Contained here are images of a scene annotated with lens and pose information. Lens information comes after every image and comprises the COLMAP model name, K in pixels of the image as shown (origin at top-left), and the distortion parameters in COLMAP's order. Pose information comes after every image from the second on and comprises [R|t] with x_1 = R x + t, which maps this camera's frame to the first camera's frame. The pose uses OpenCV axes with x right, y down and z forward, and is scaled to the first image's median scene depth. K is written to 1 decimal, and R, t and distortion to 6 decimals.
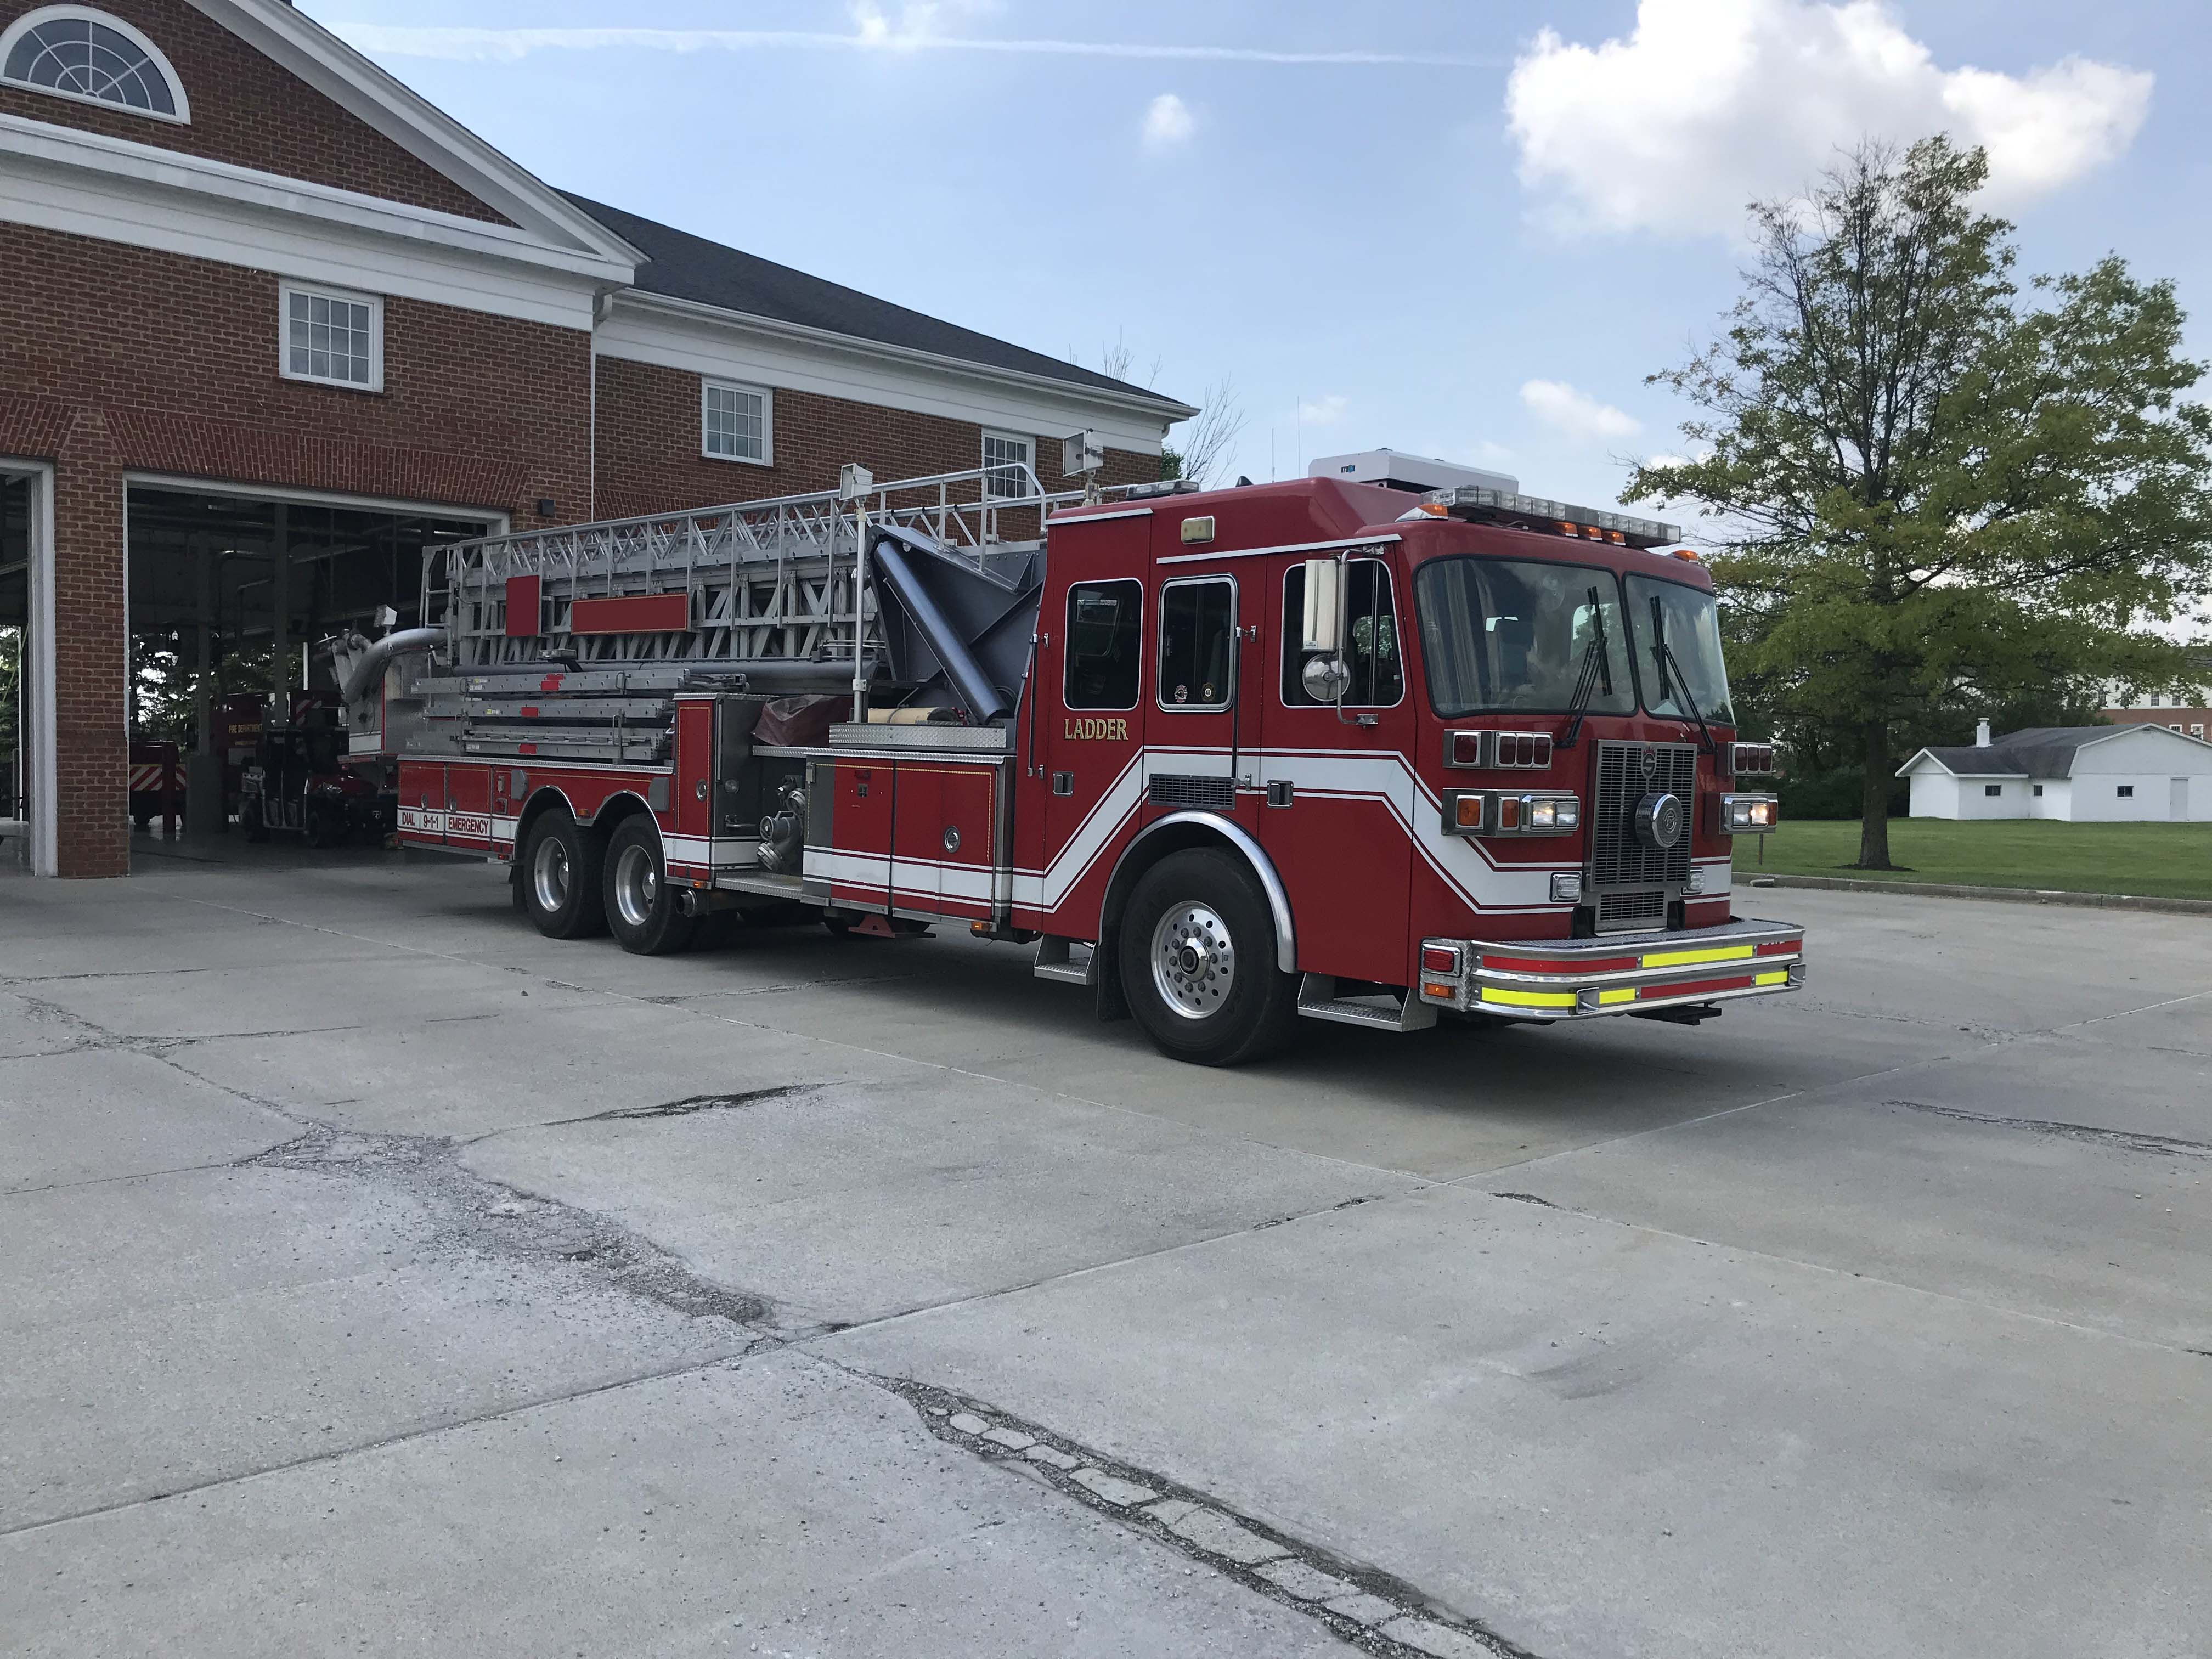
lens RADIAL K [[1812.3, 0, 1119.8], [0, 1812.3, 830.8], [0, 0, 1]] dist [0.036658, -0.064960]
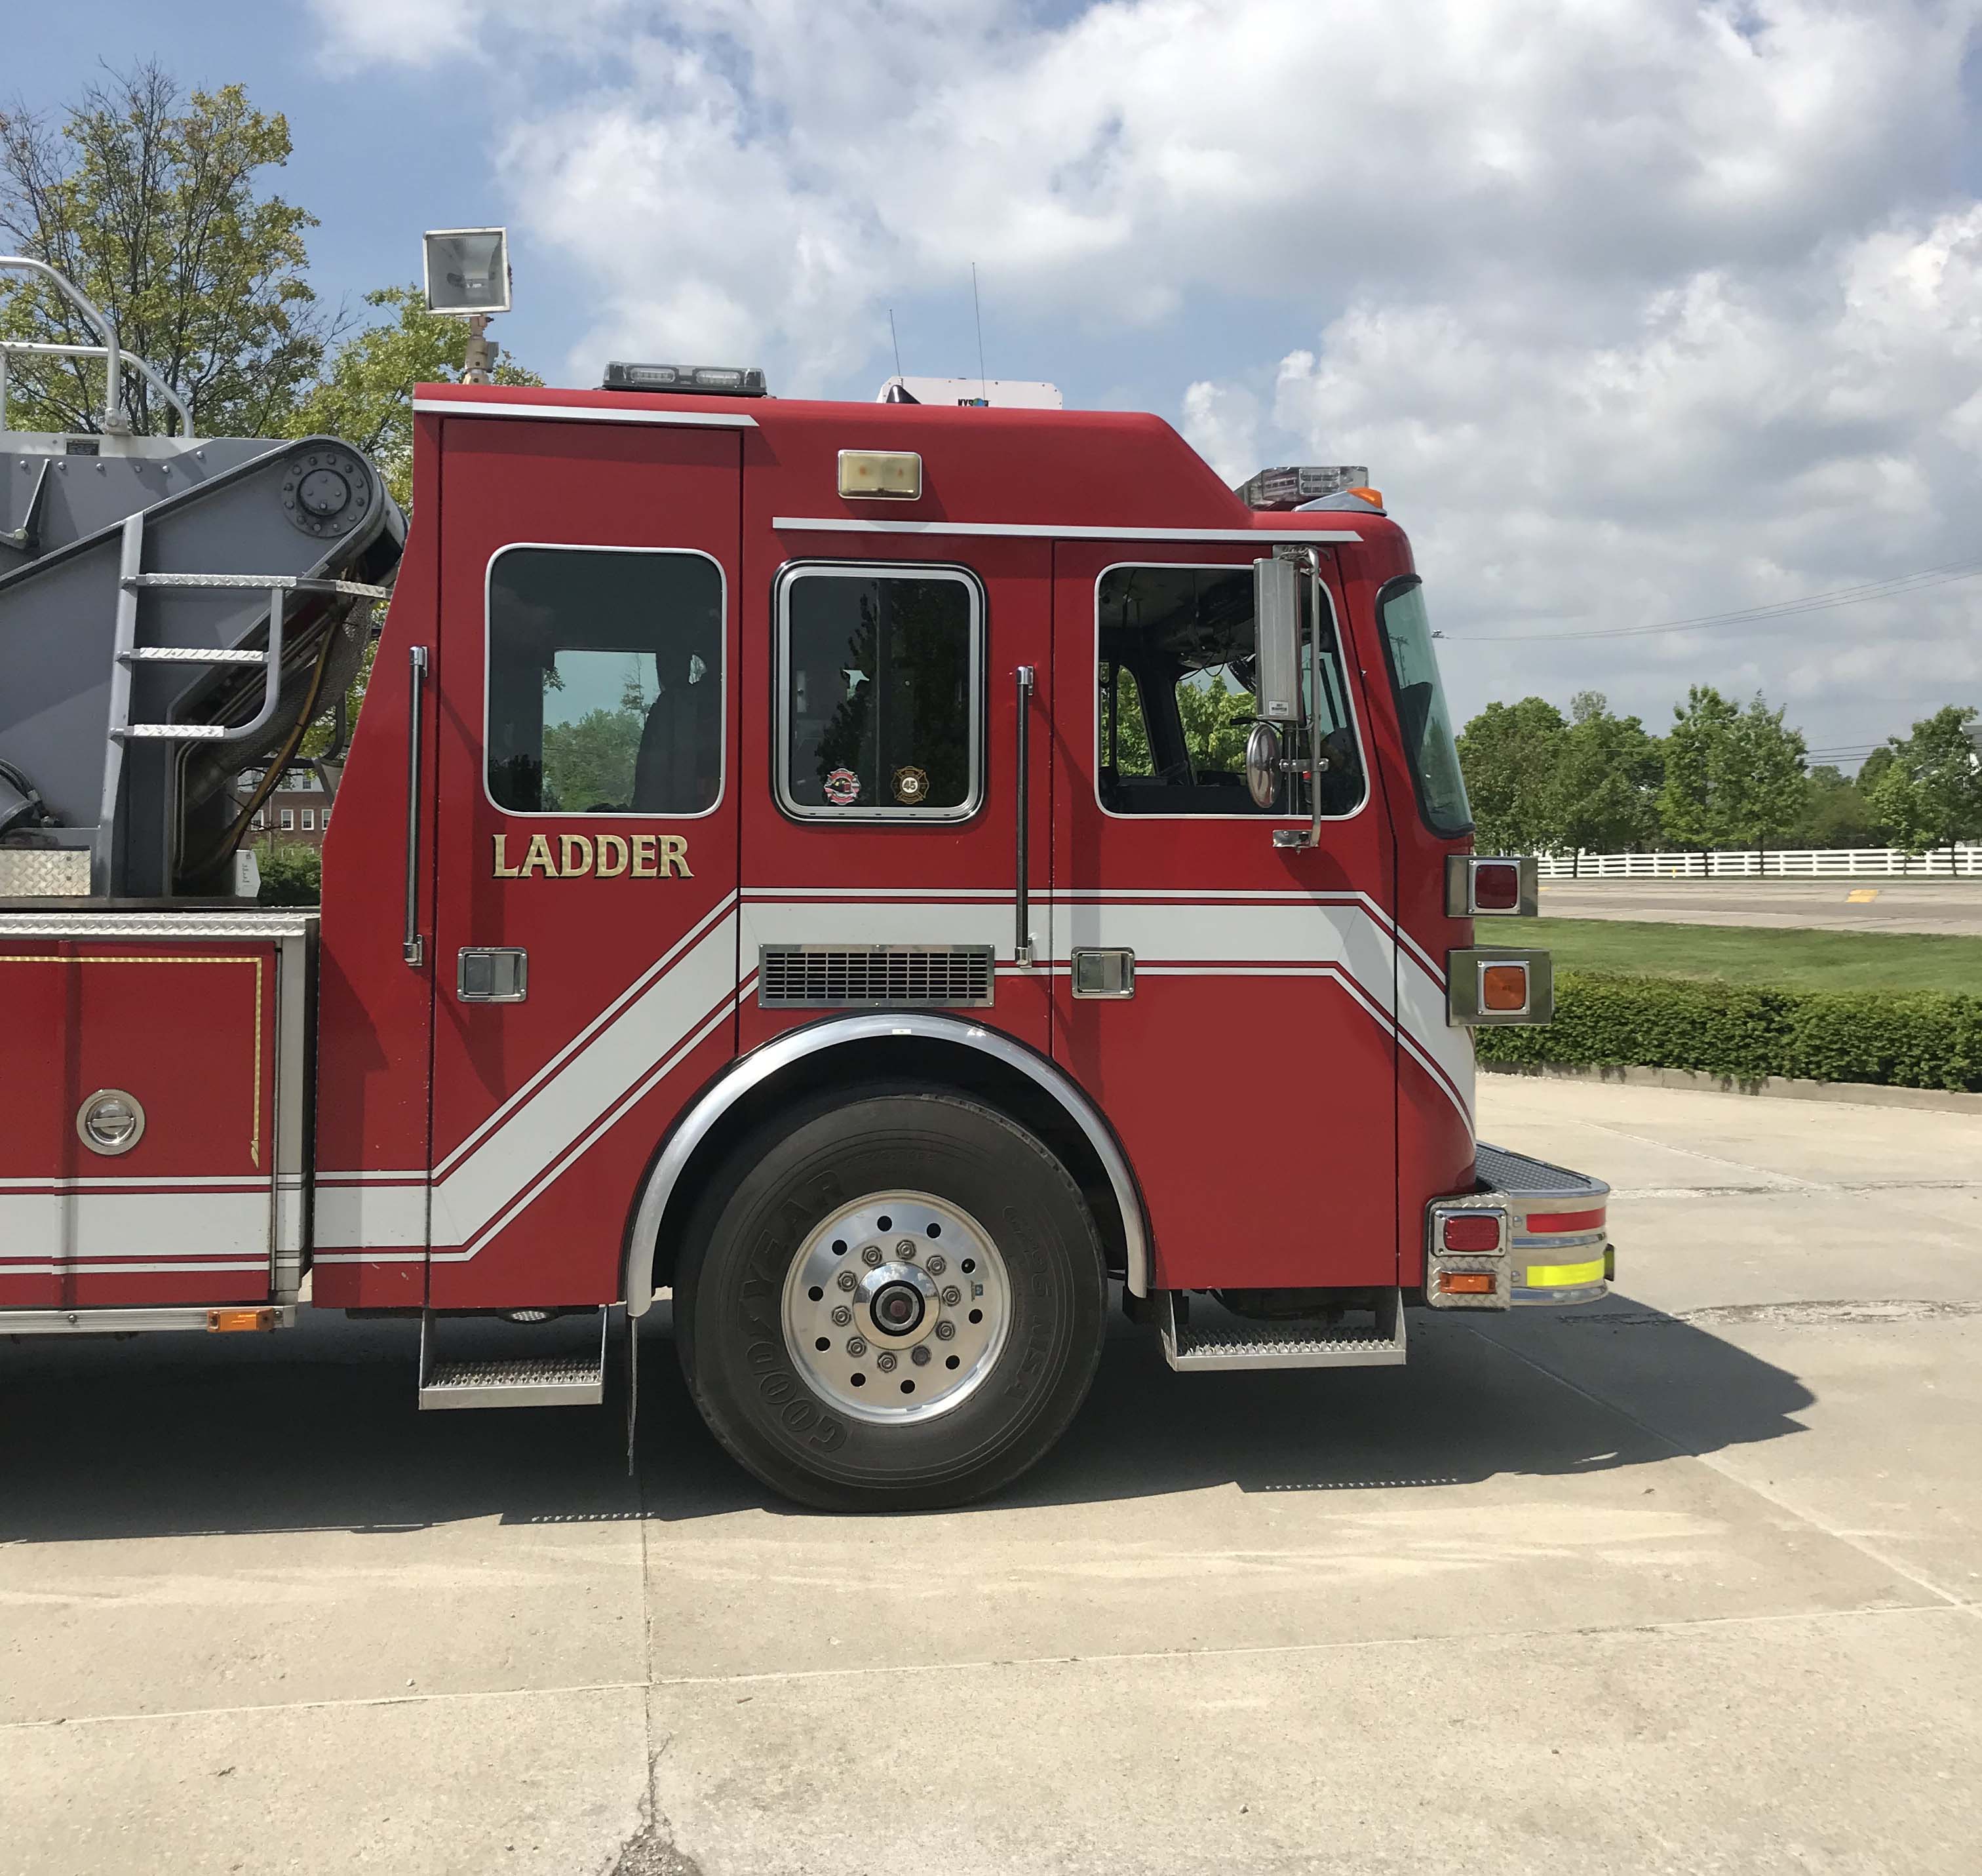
lens RADIAL K [[2139.4, 0, 1013.1], [0, 2139.4, 821.1], [0, 0, 1]] dist [0.027833, -0.002053]
pose [[0.548812, -0.000212, 0.835946, -0.328778], [0.045928, 0.998497, -0.029899, -0.033691], [-0.834683, 0.054802, 0.547997, 0.464749]]
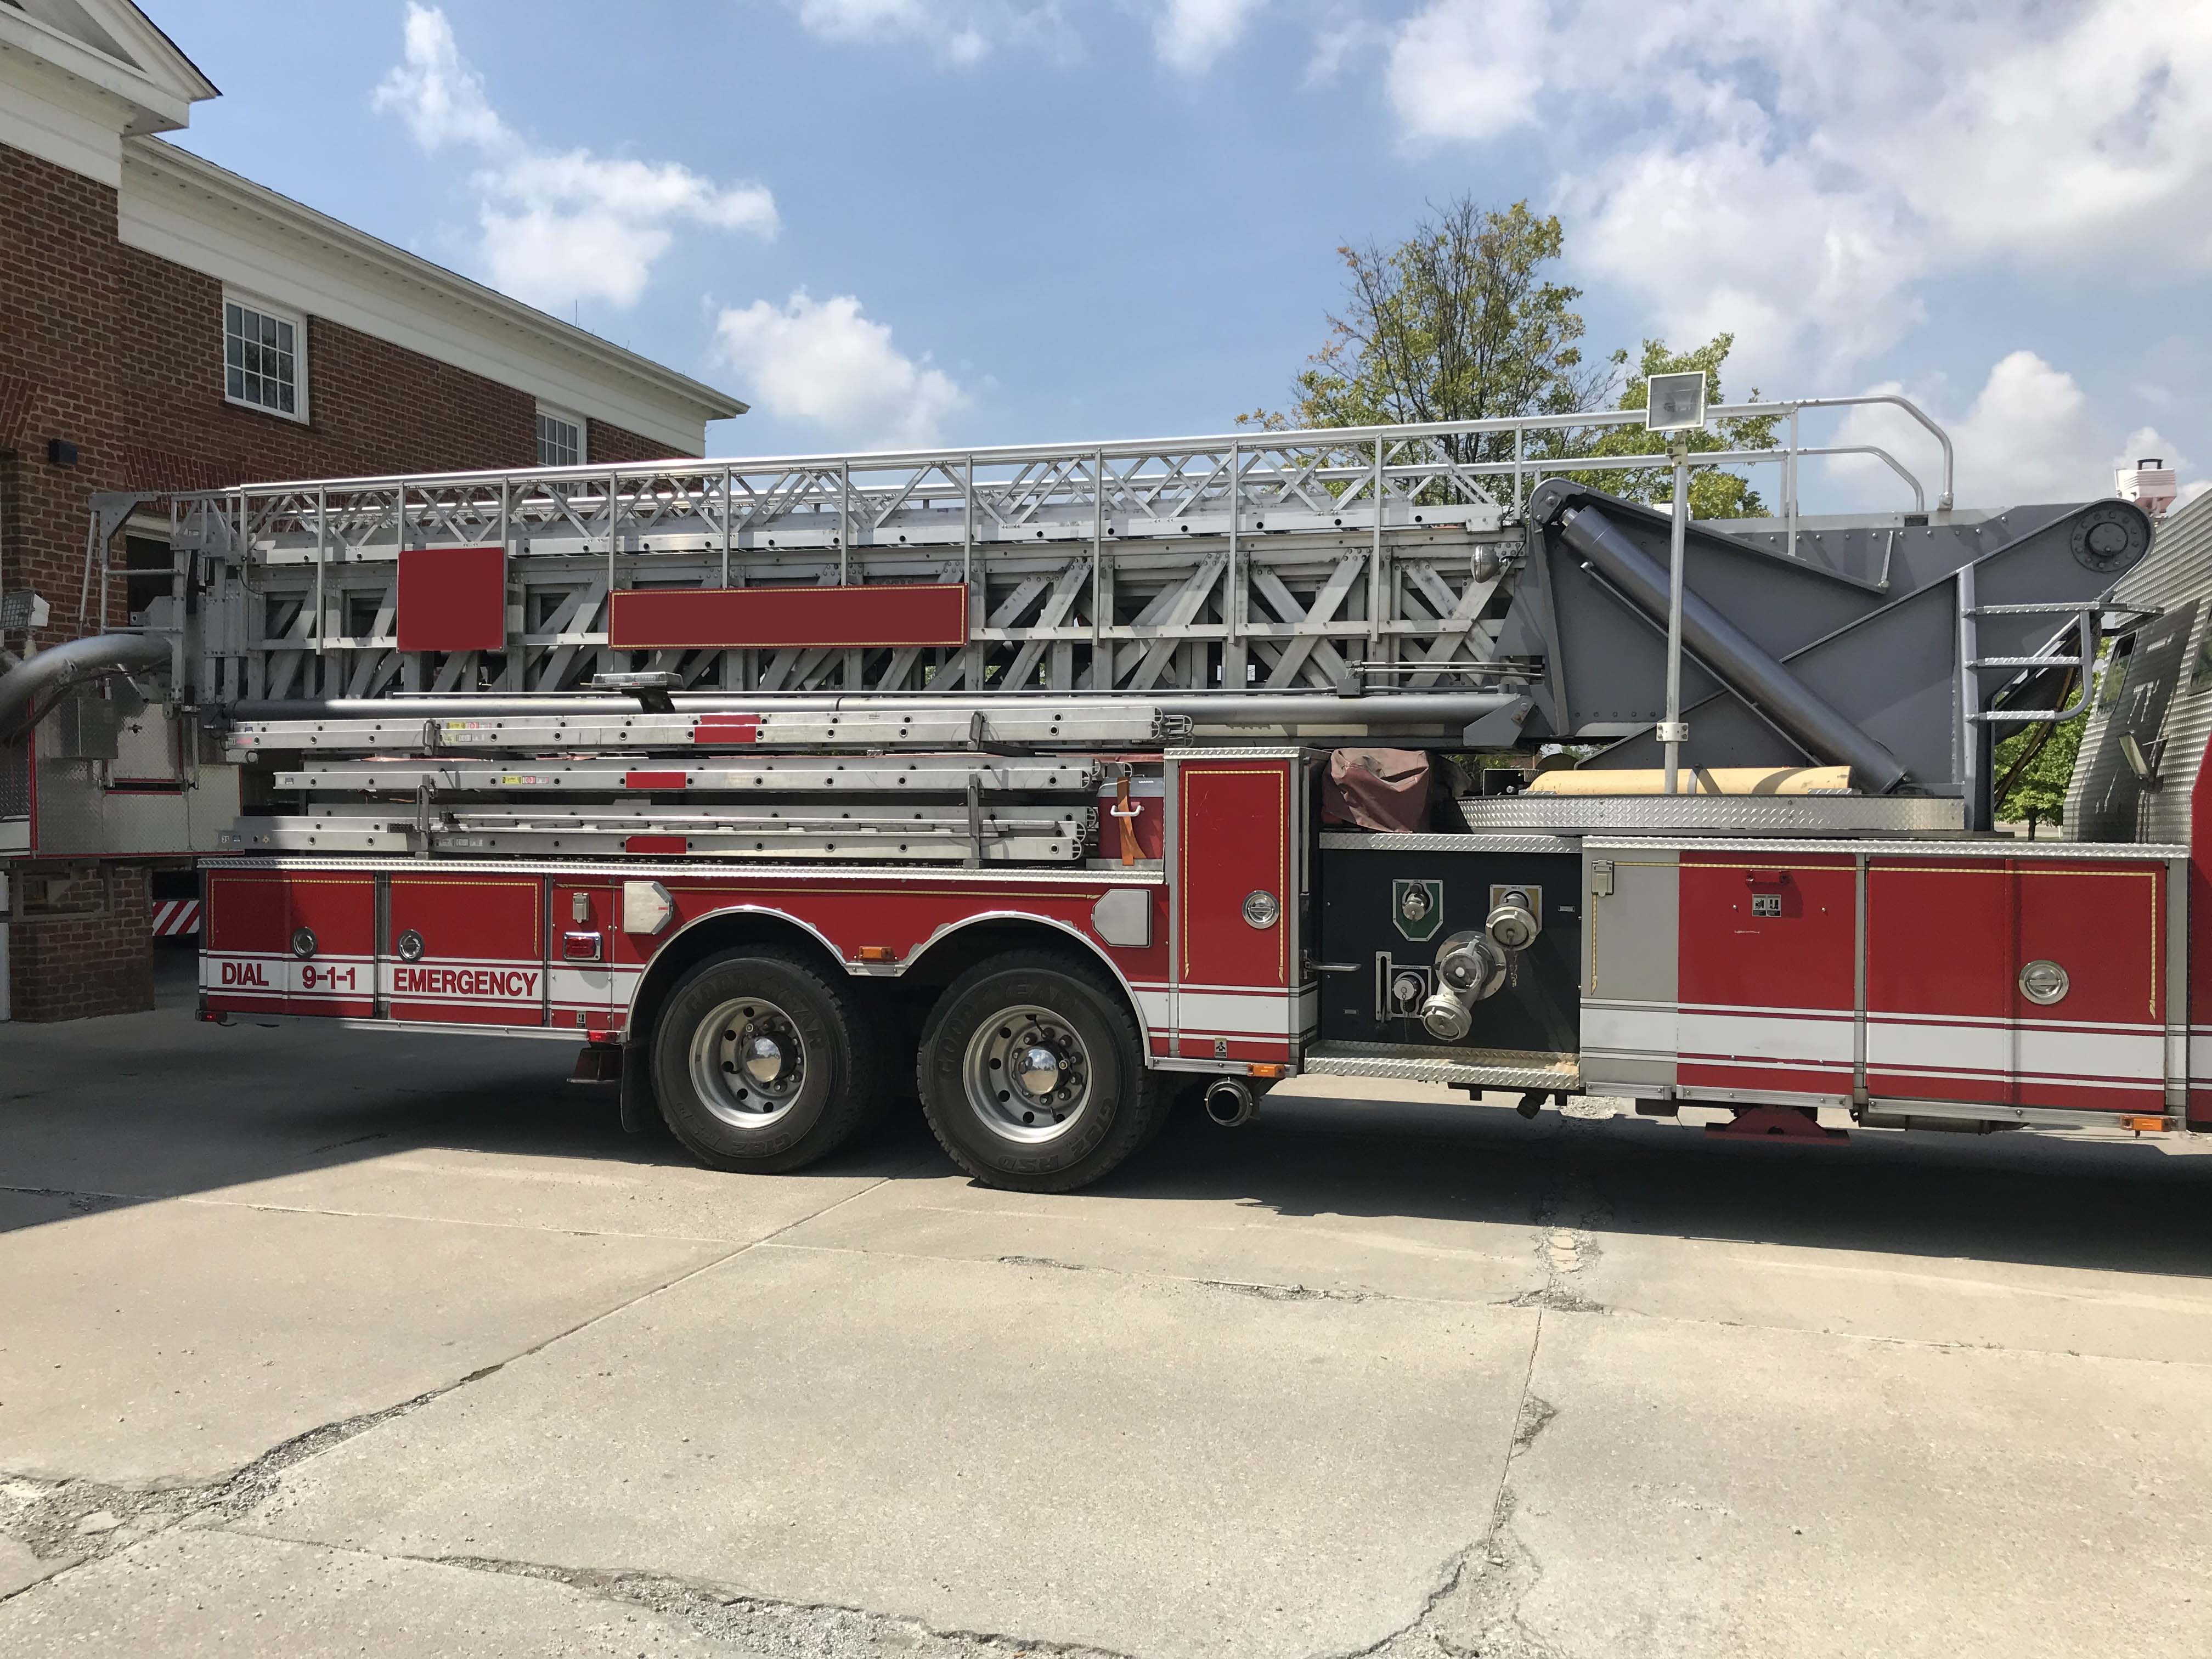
lens RADIAL K [[1810.2, 0, 1077.8], [0, 1810.2, 821.5], [0, 0, 1]] dist [0.025460, -0.004828]
pose [[0.877899, -0.020894, 0.478390, -0.568520], [0.037232, 0.999001, -0.024694, -0.039385], [-0.477396, 0.039490, 0.877800, 0.514399]]
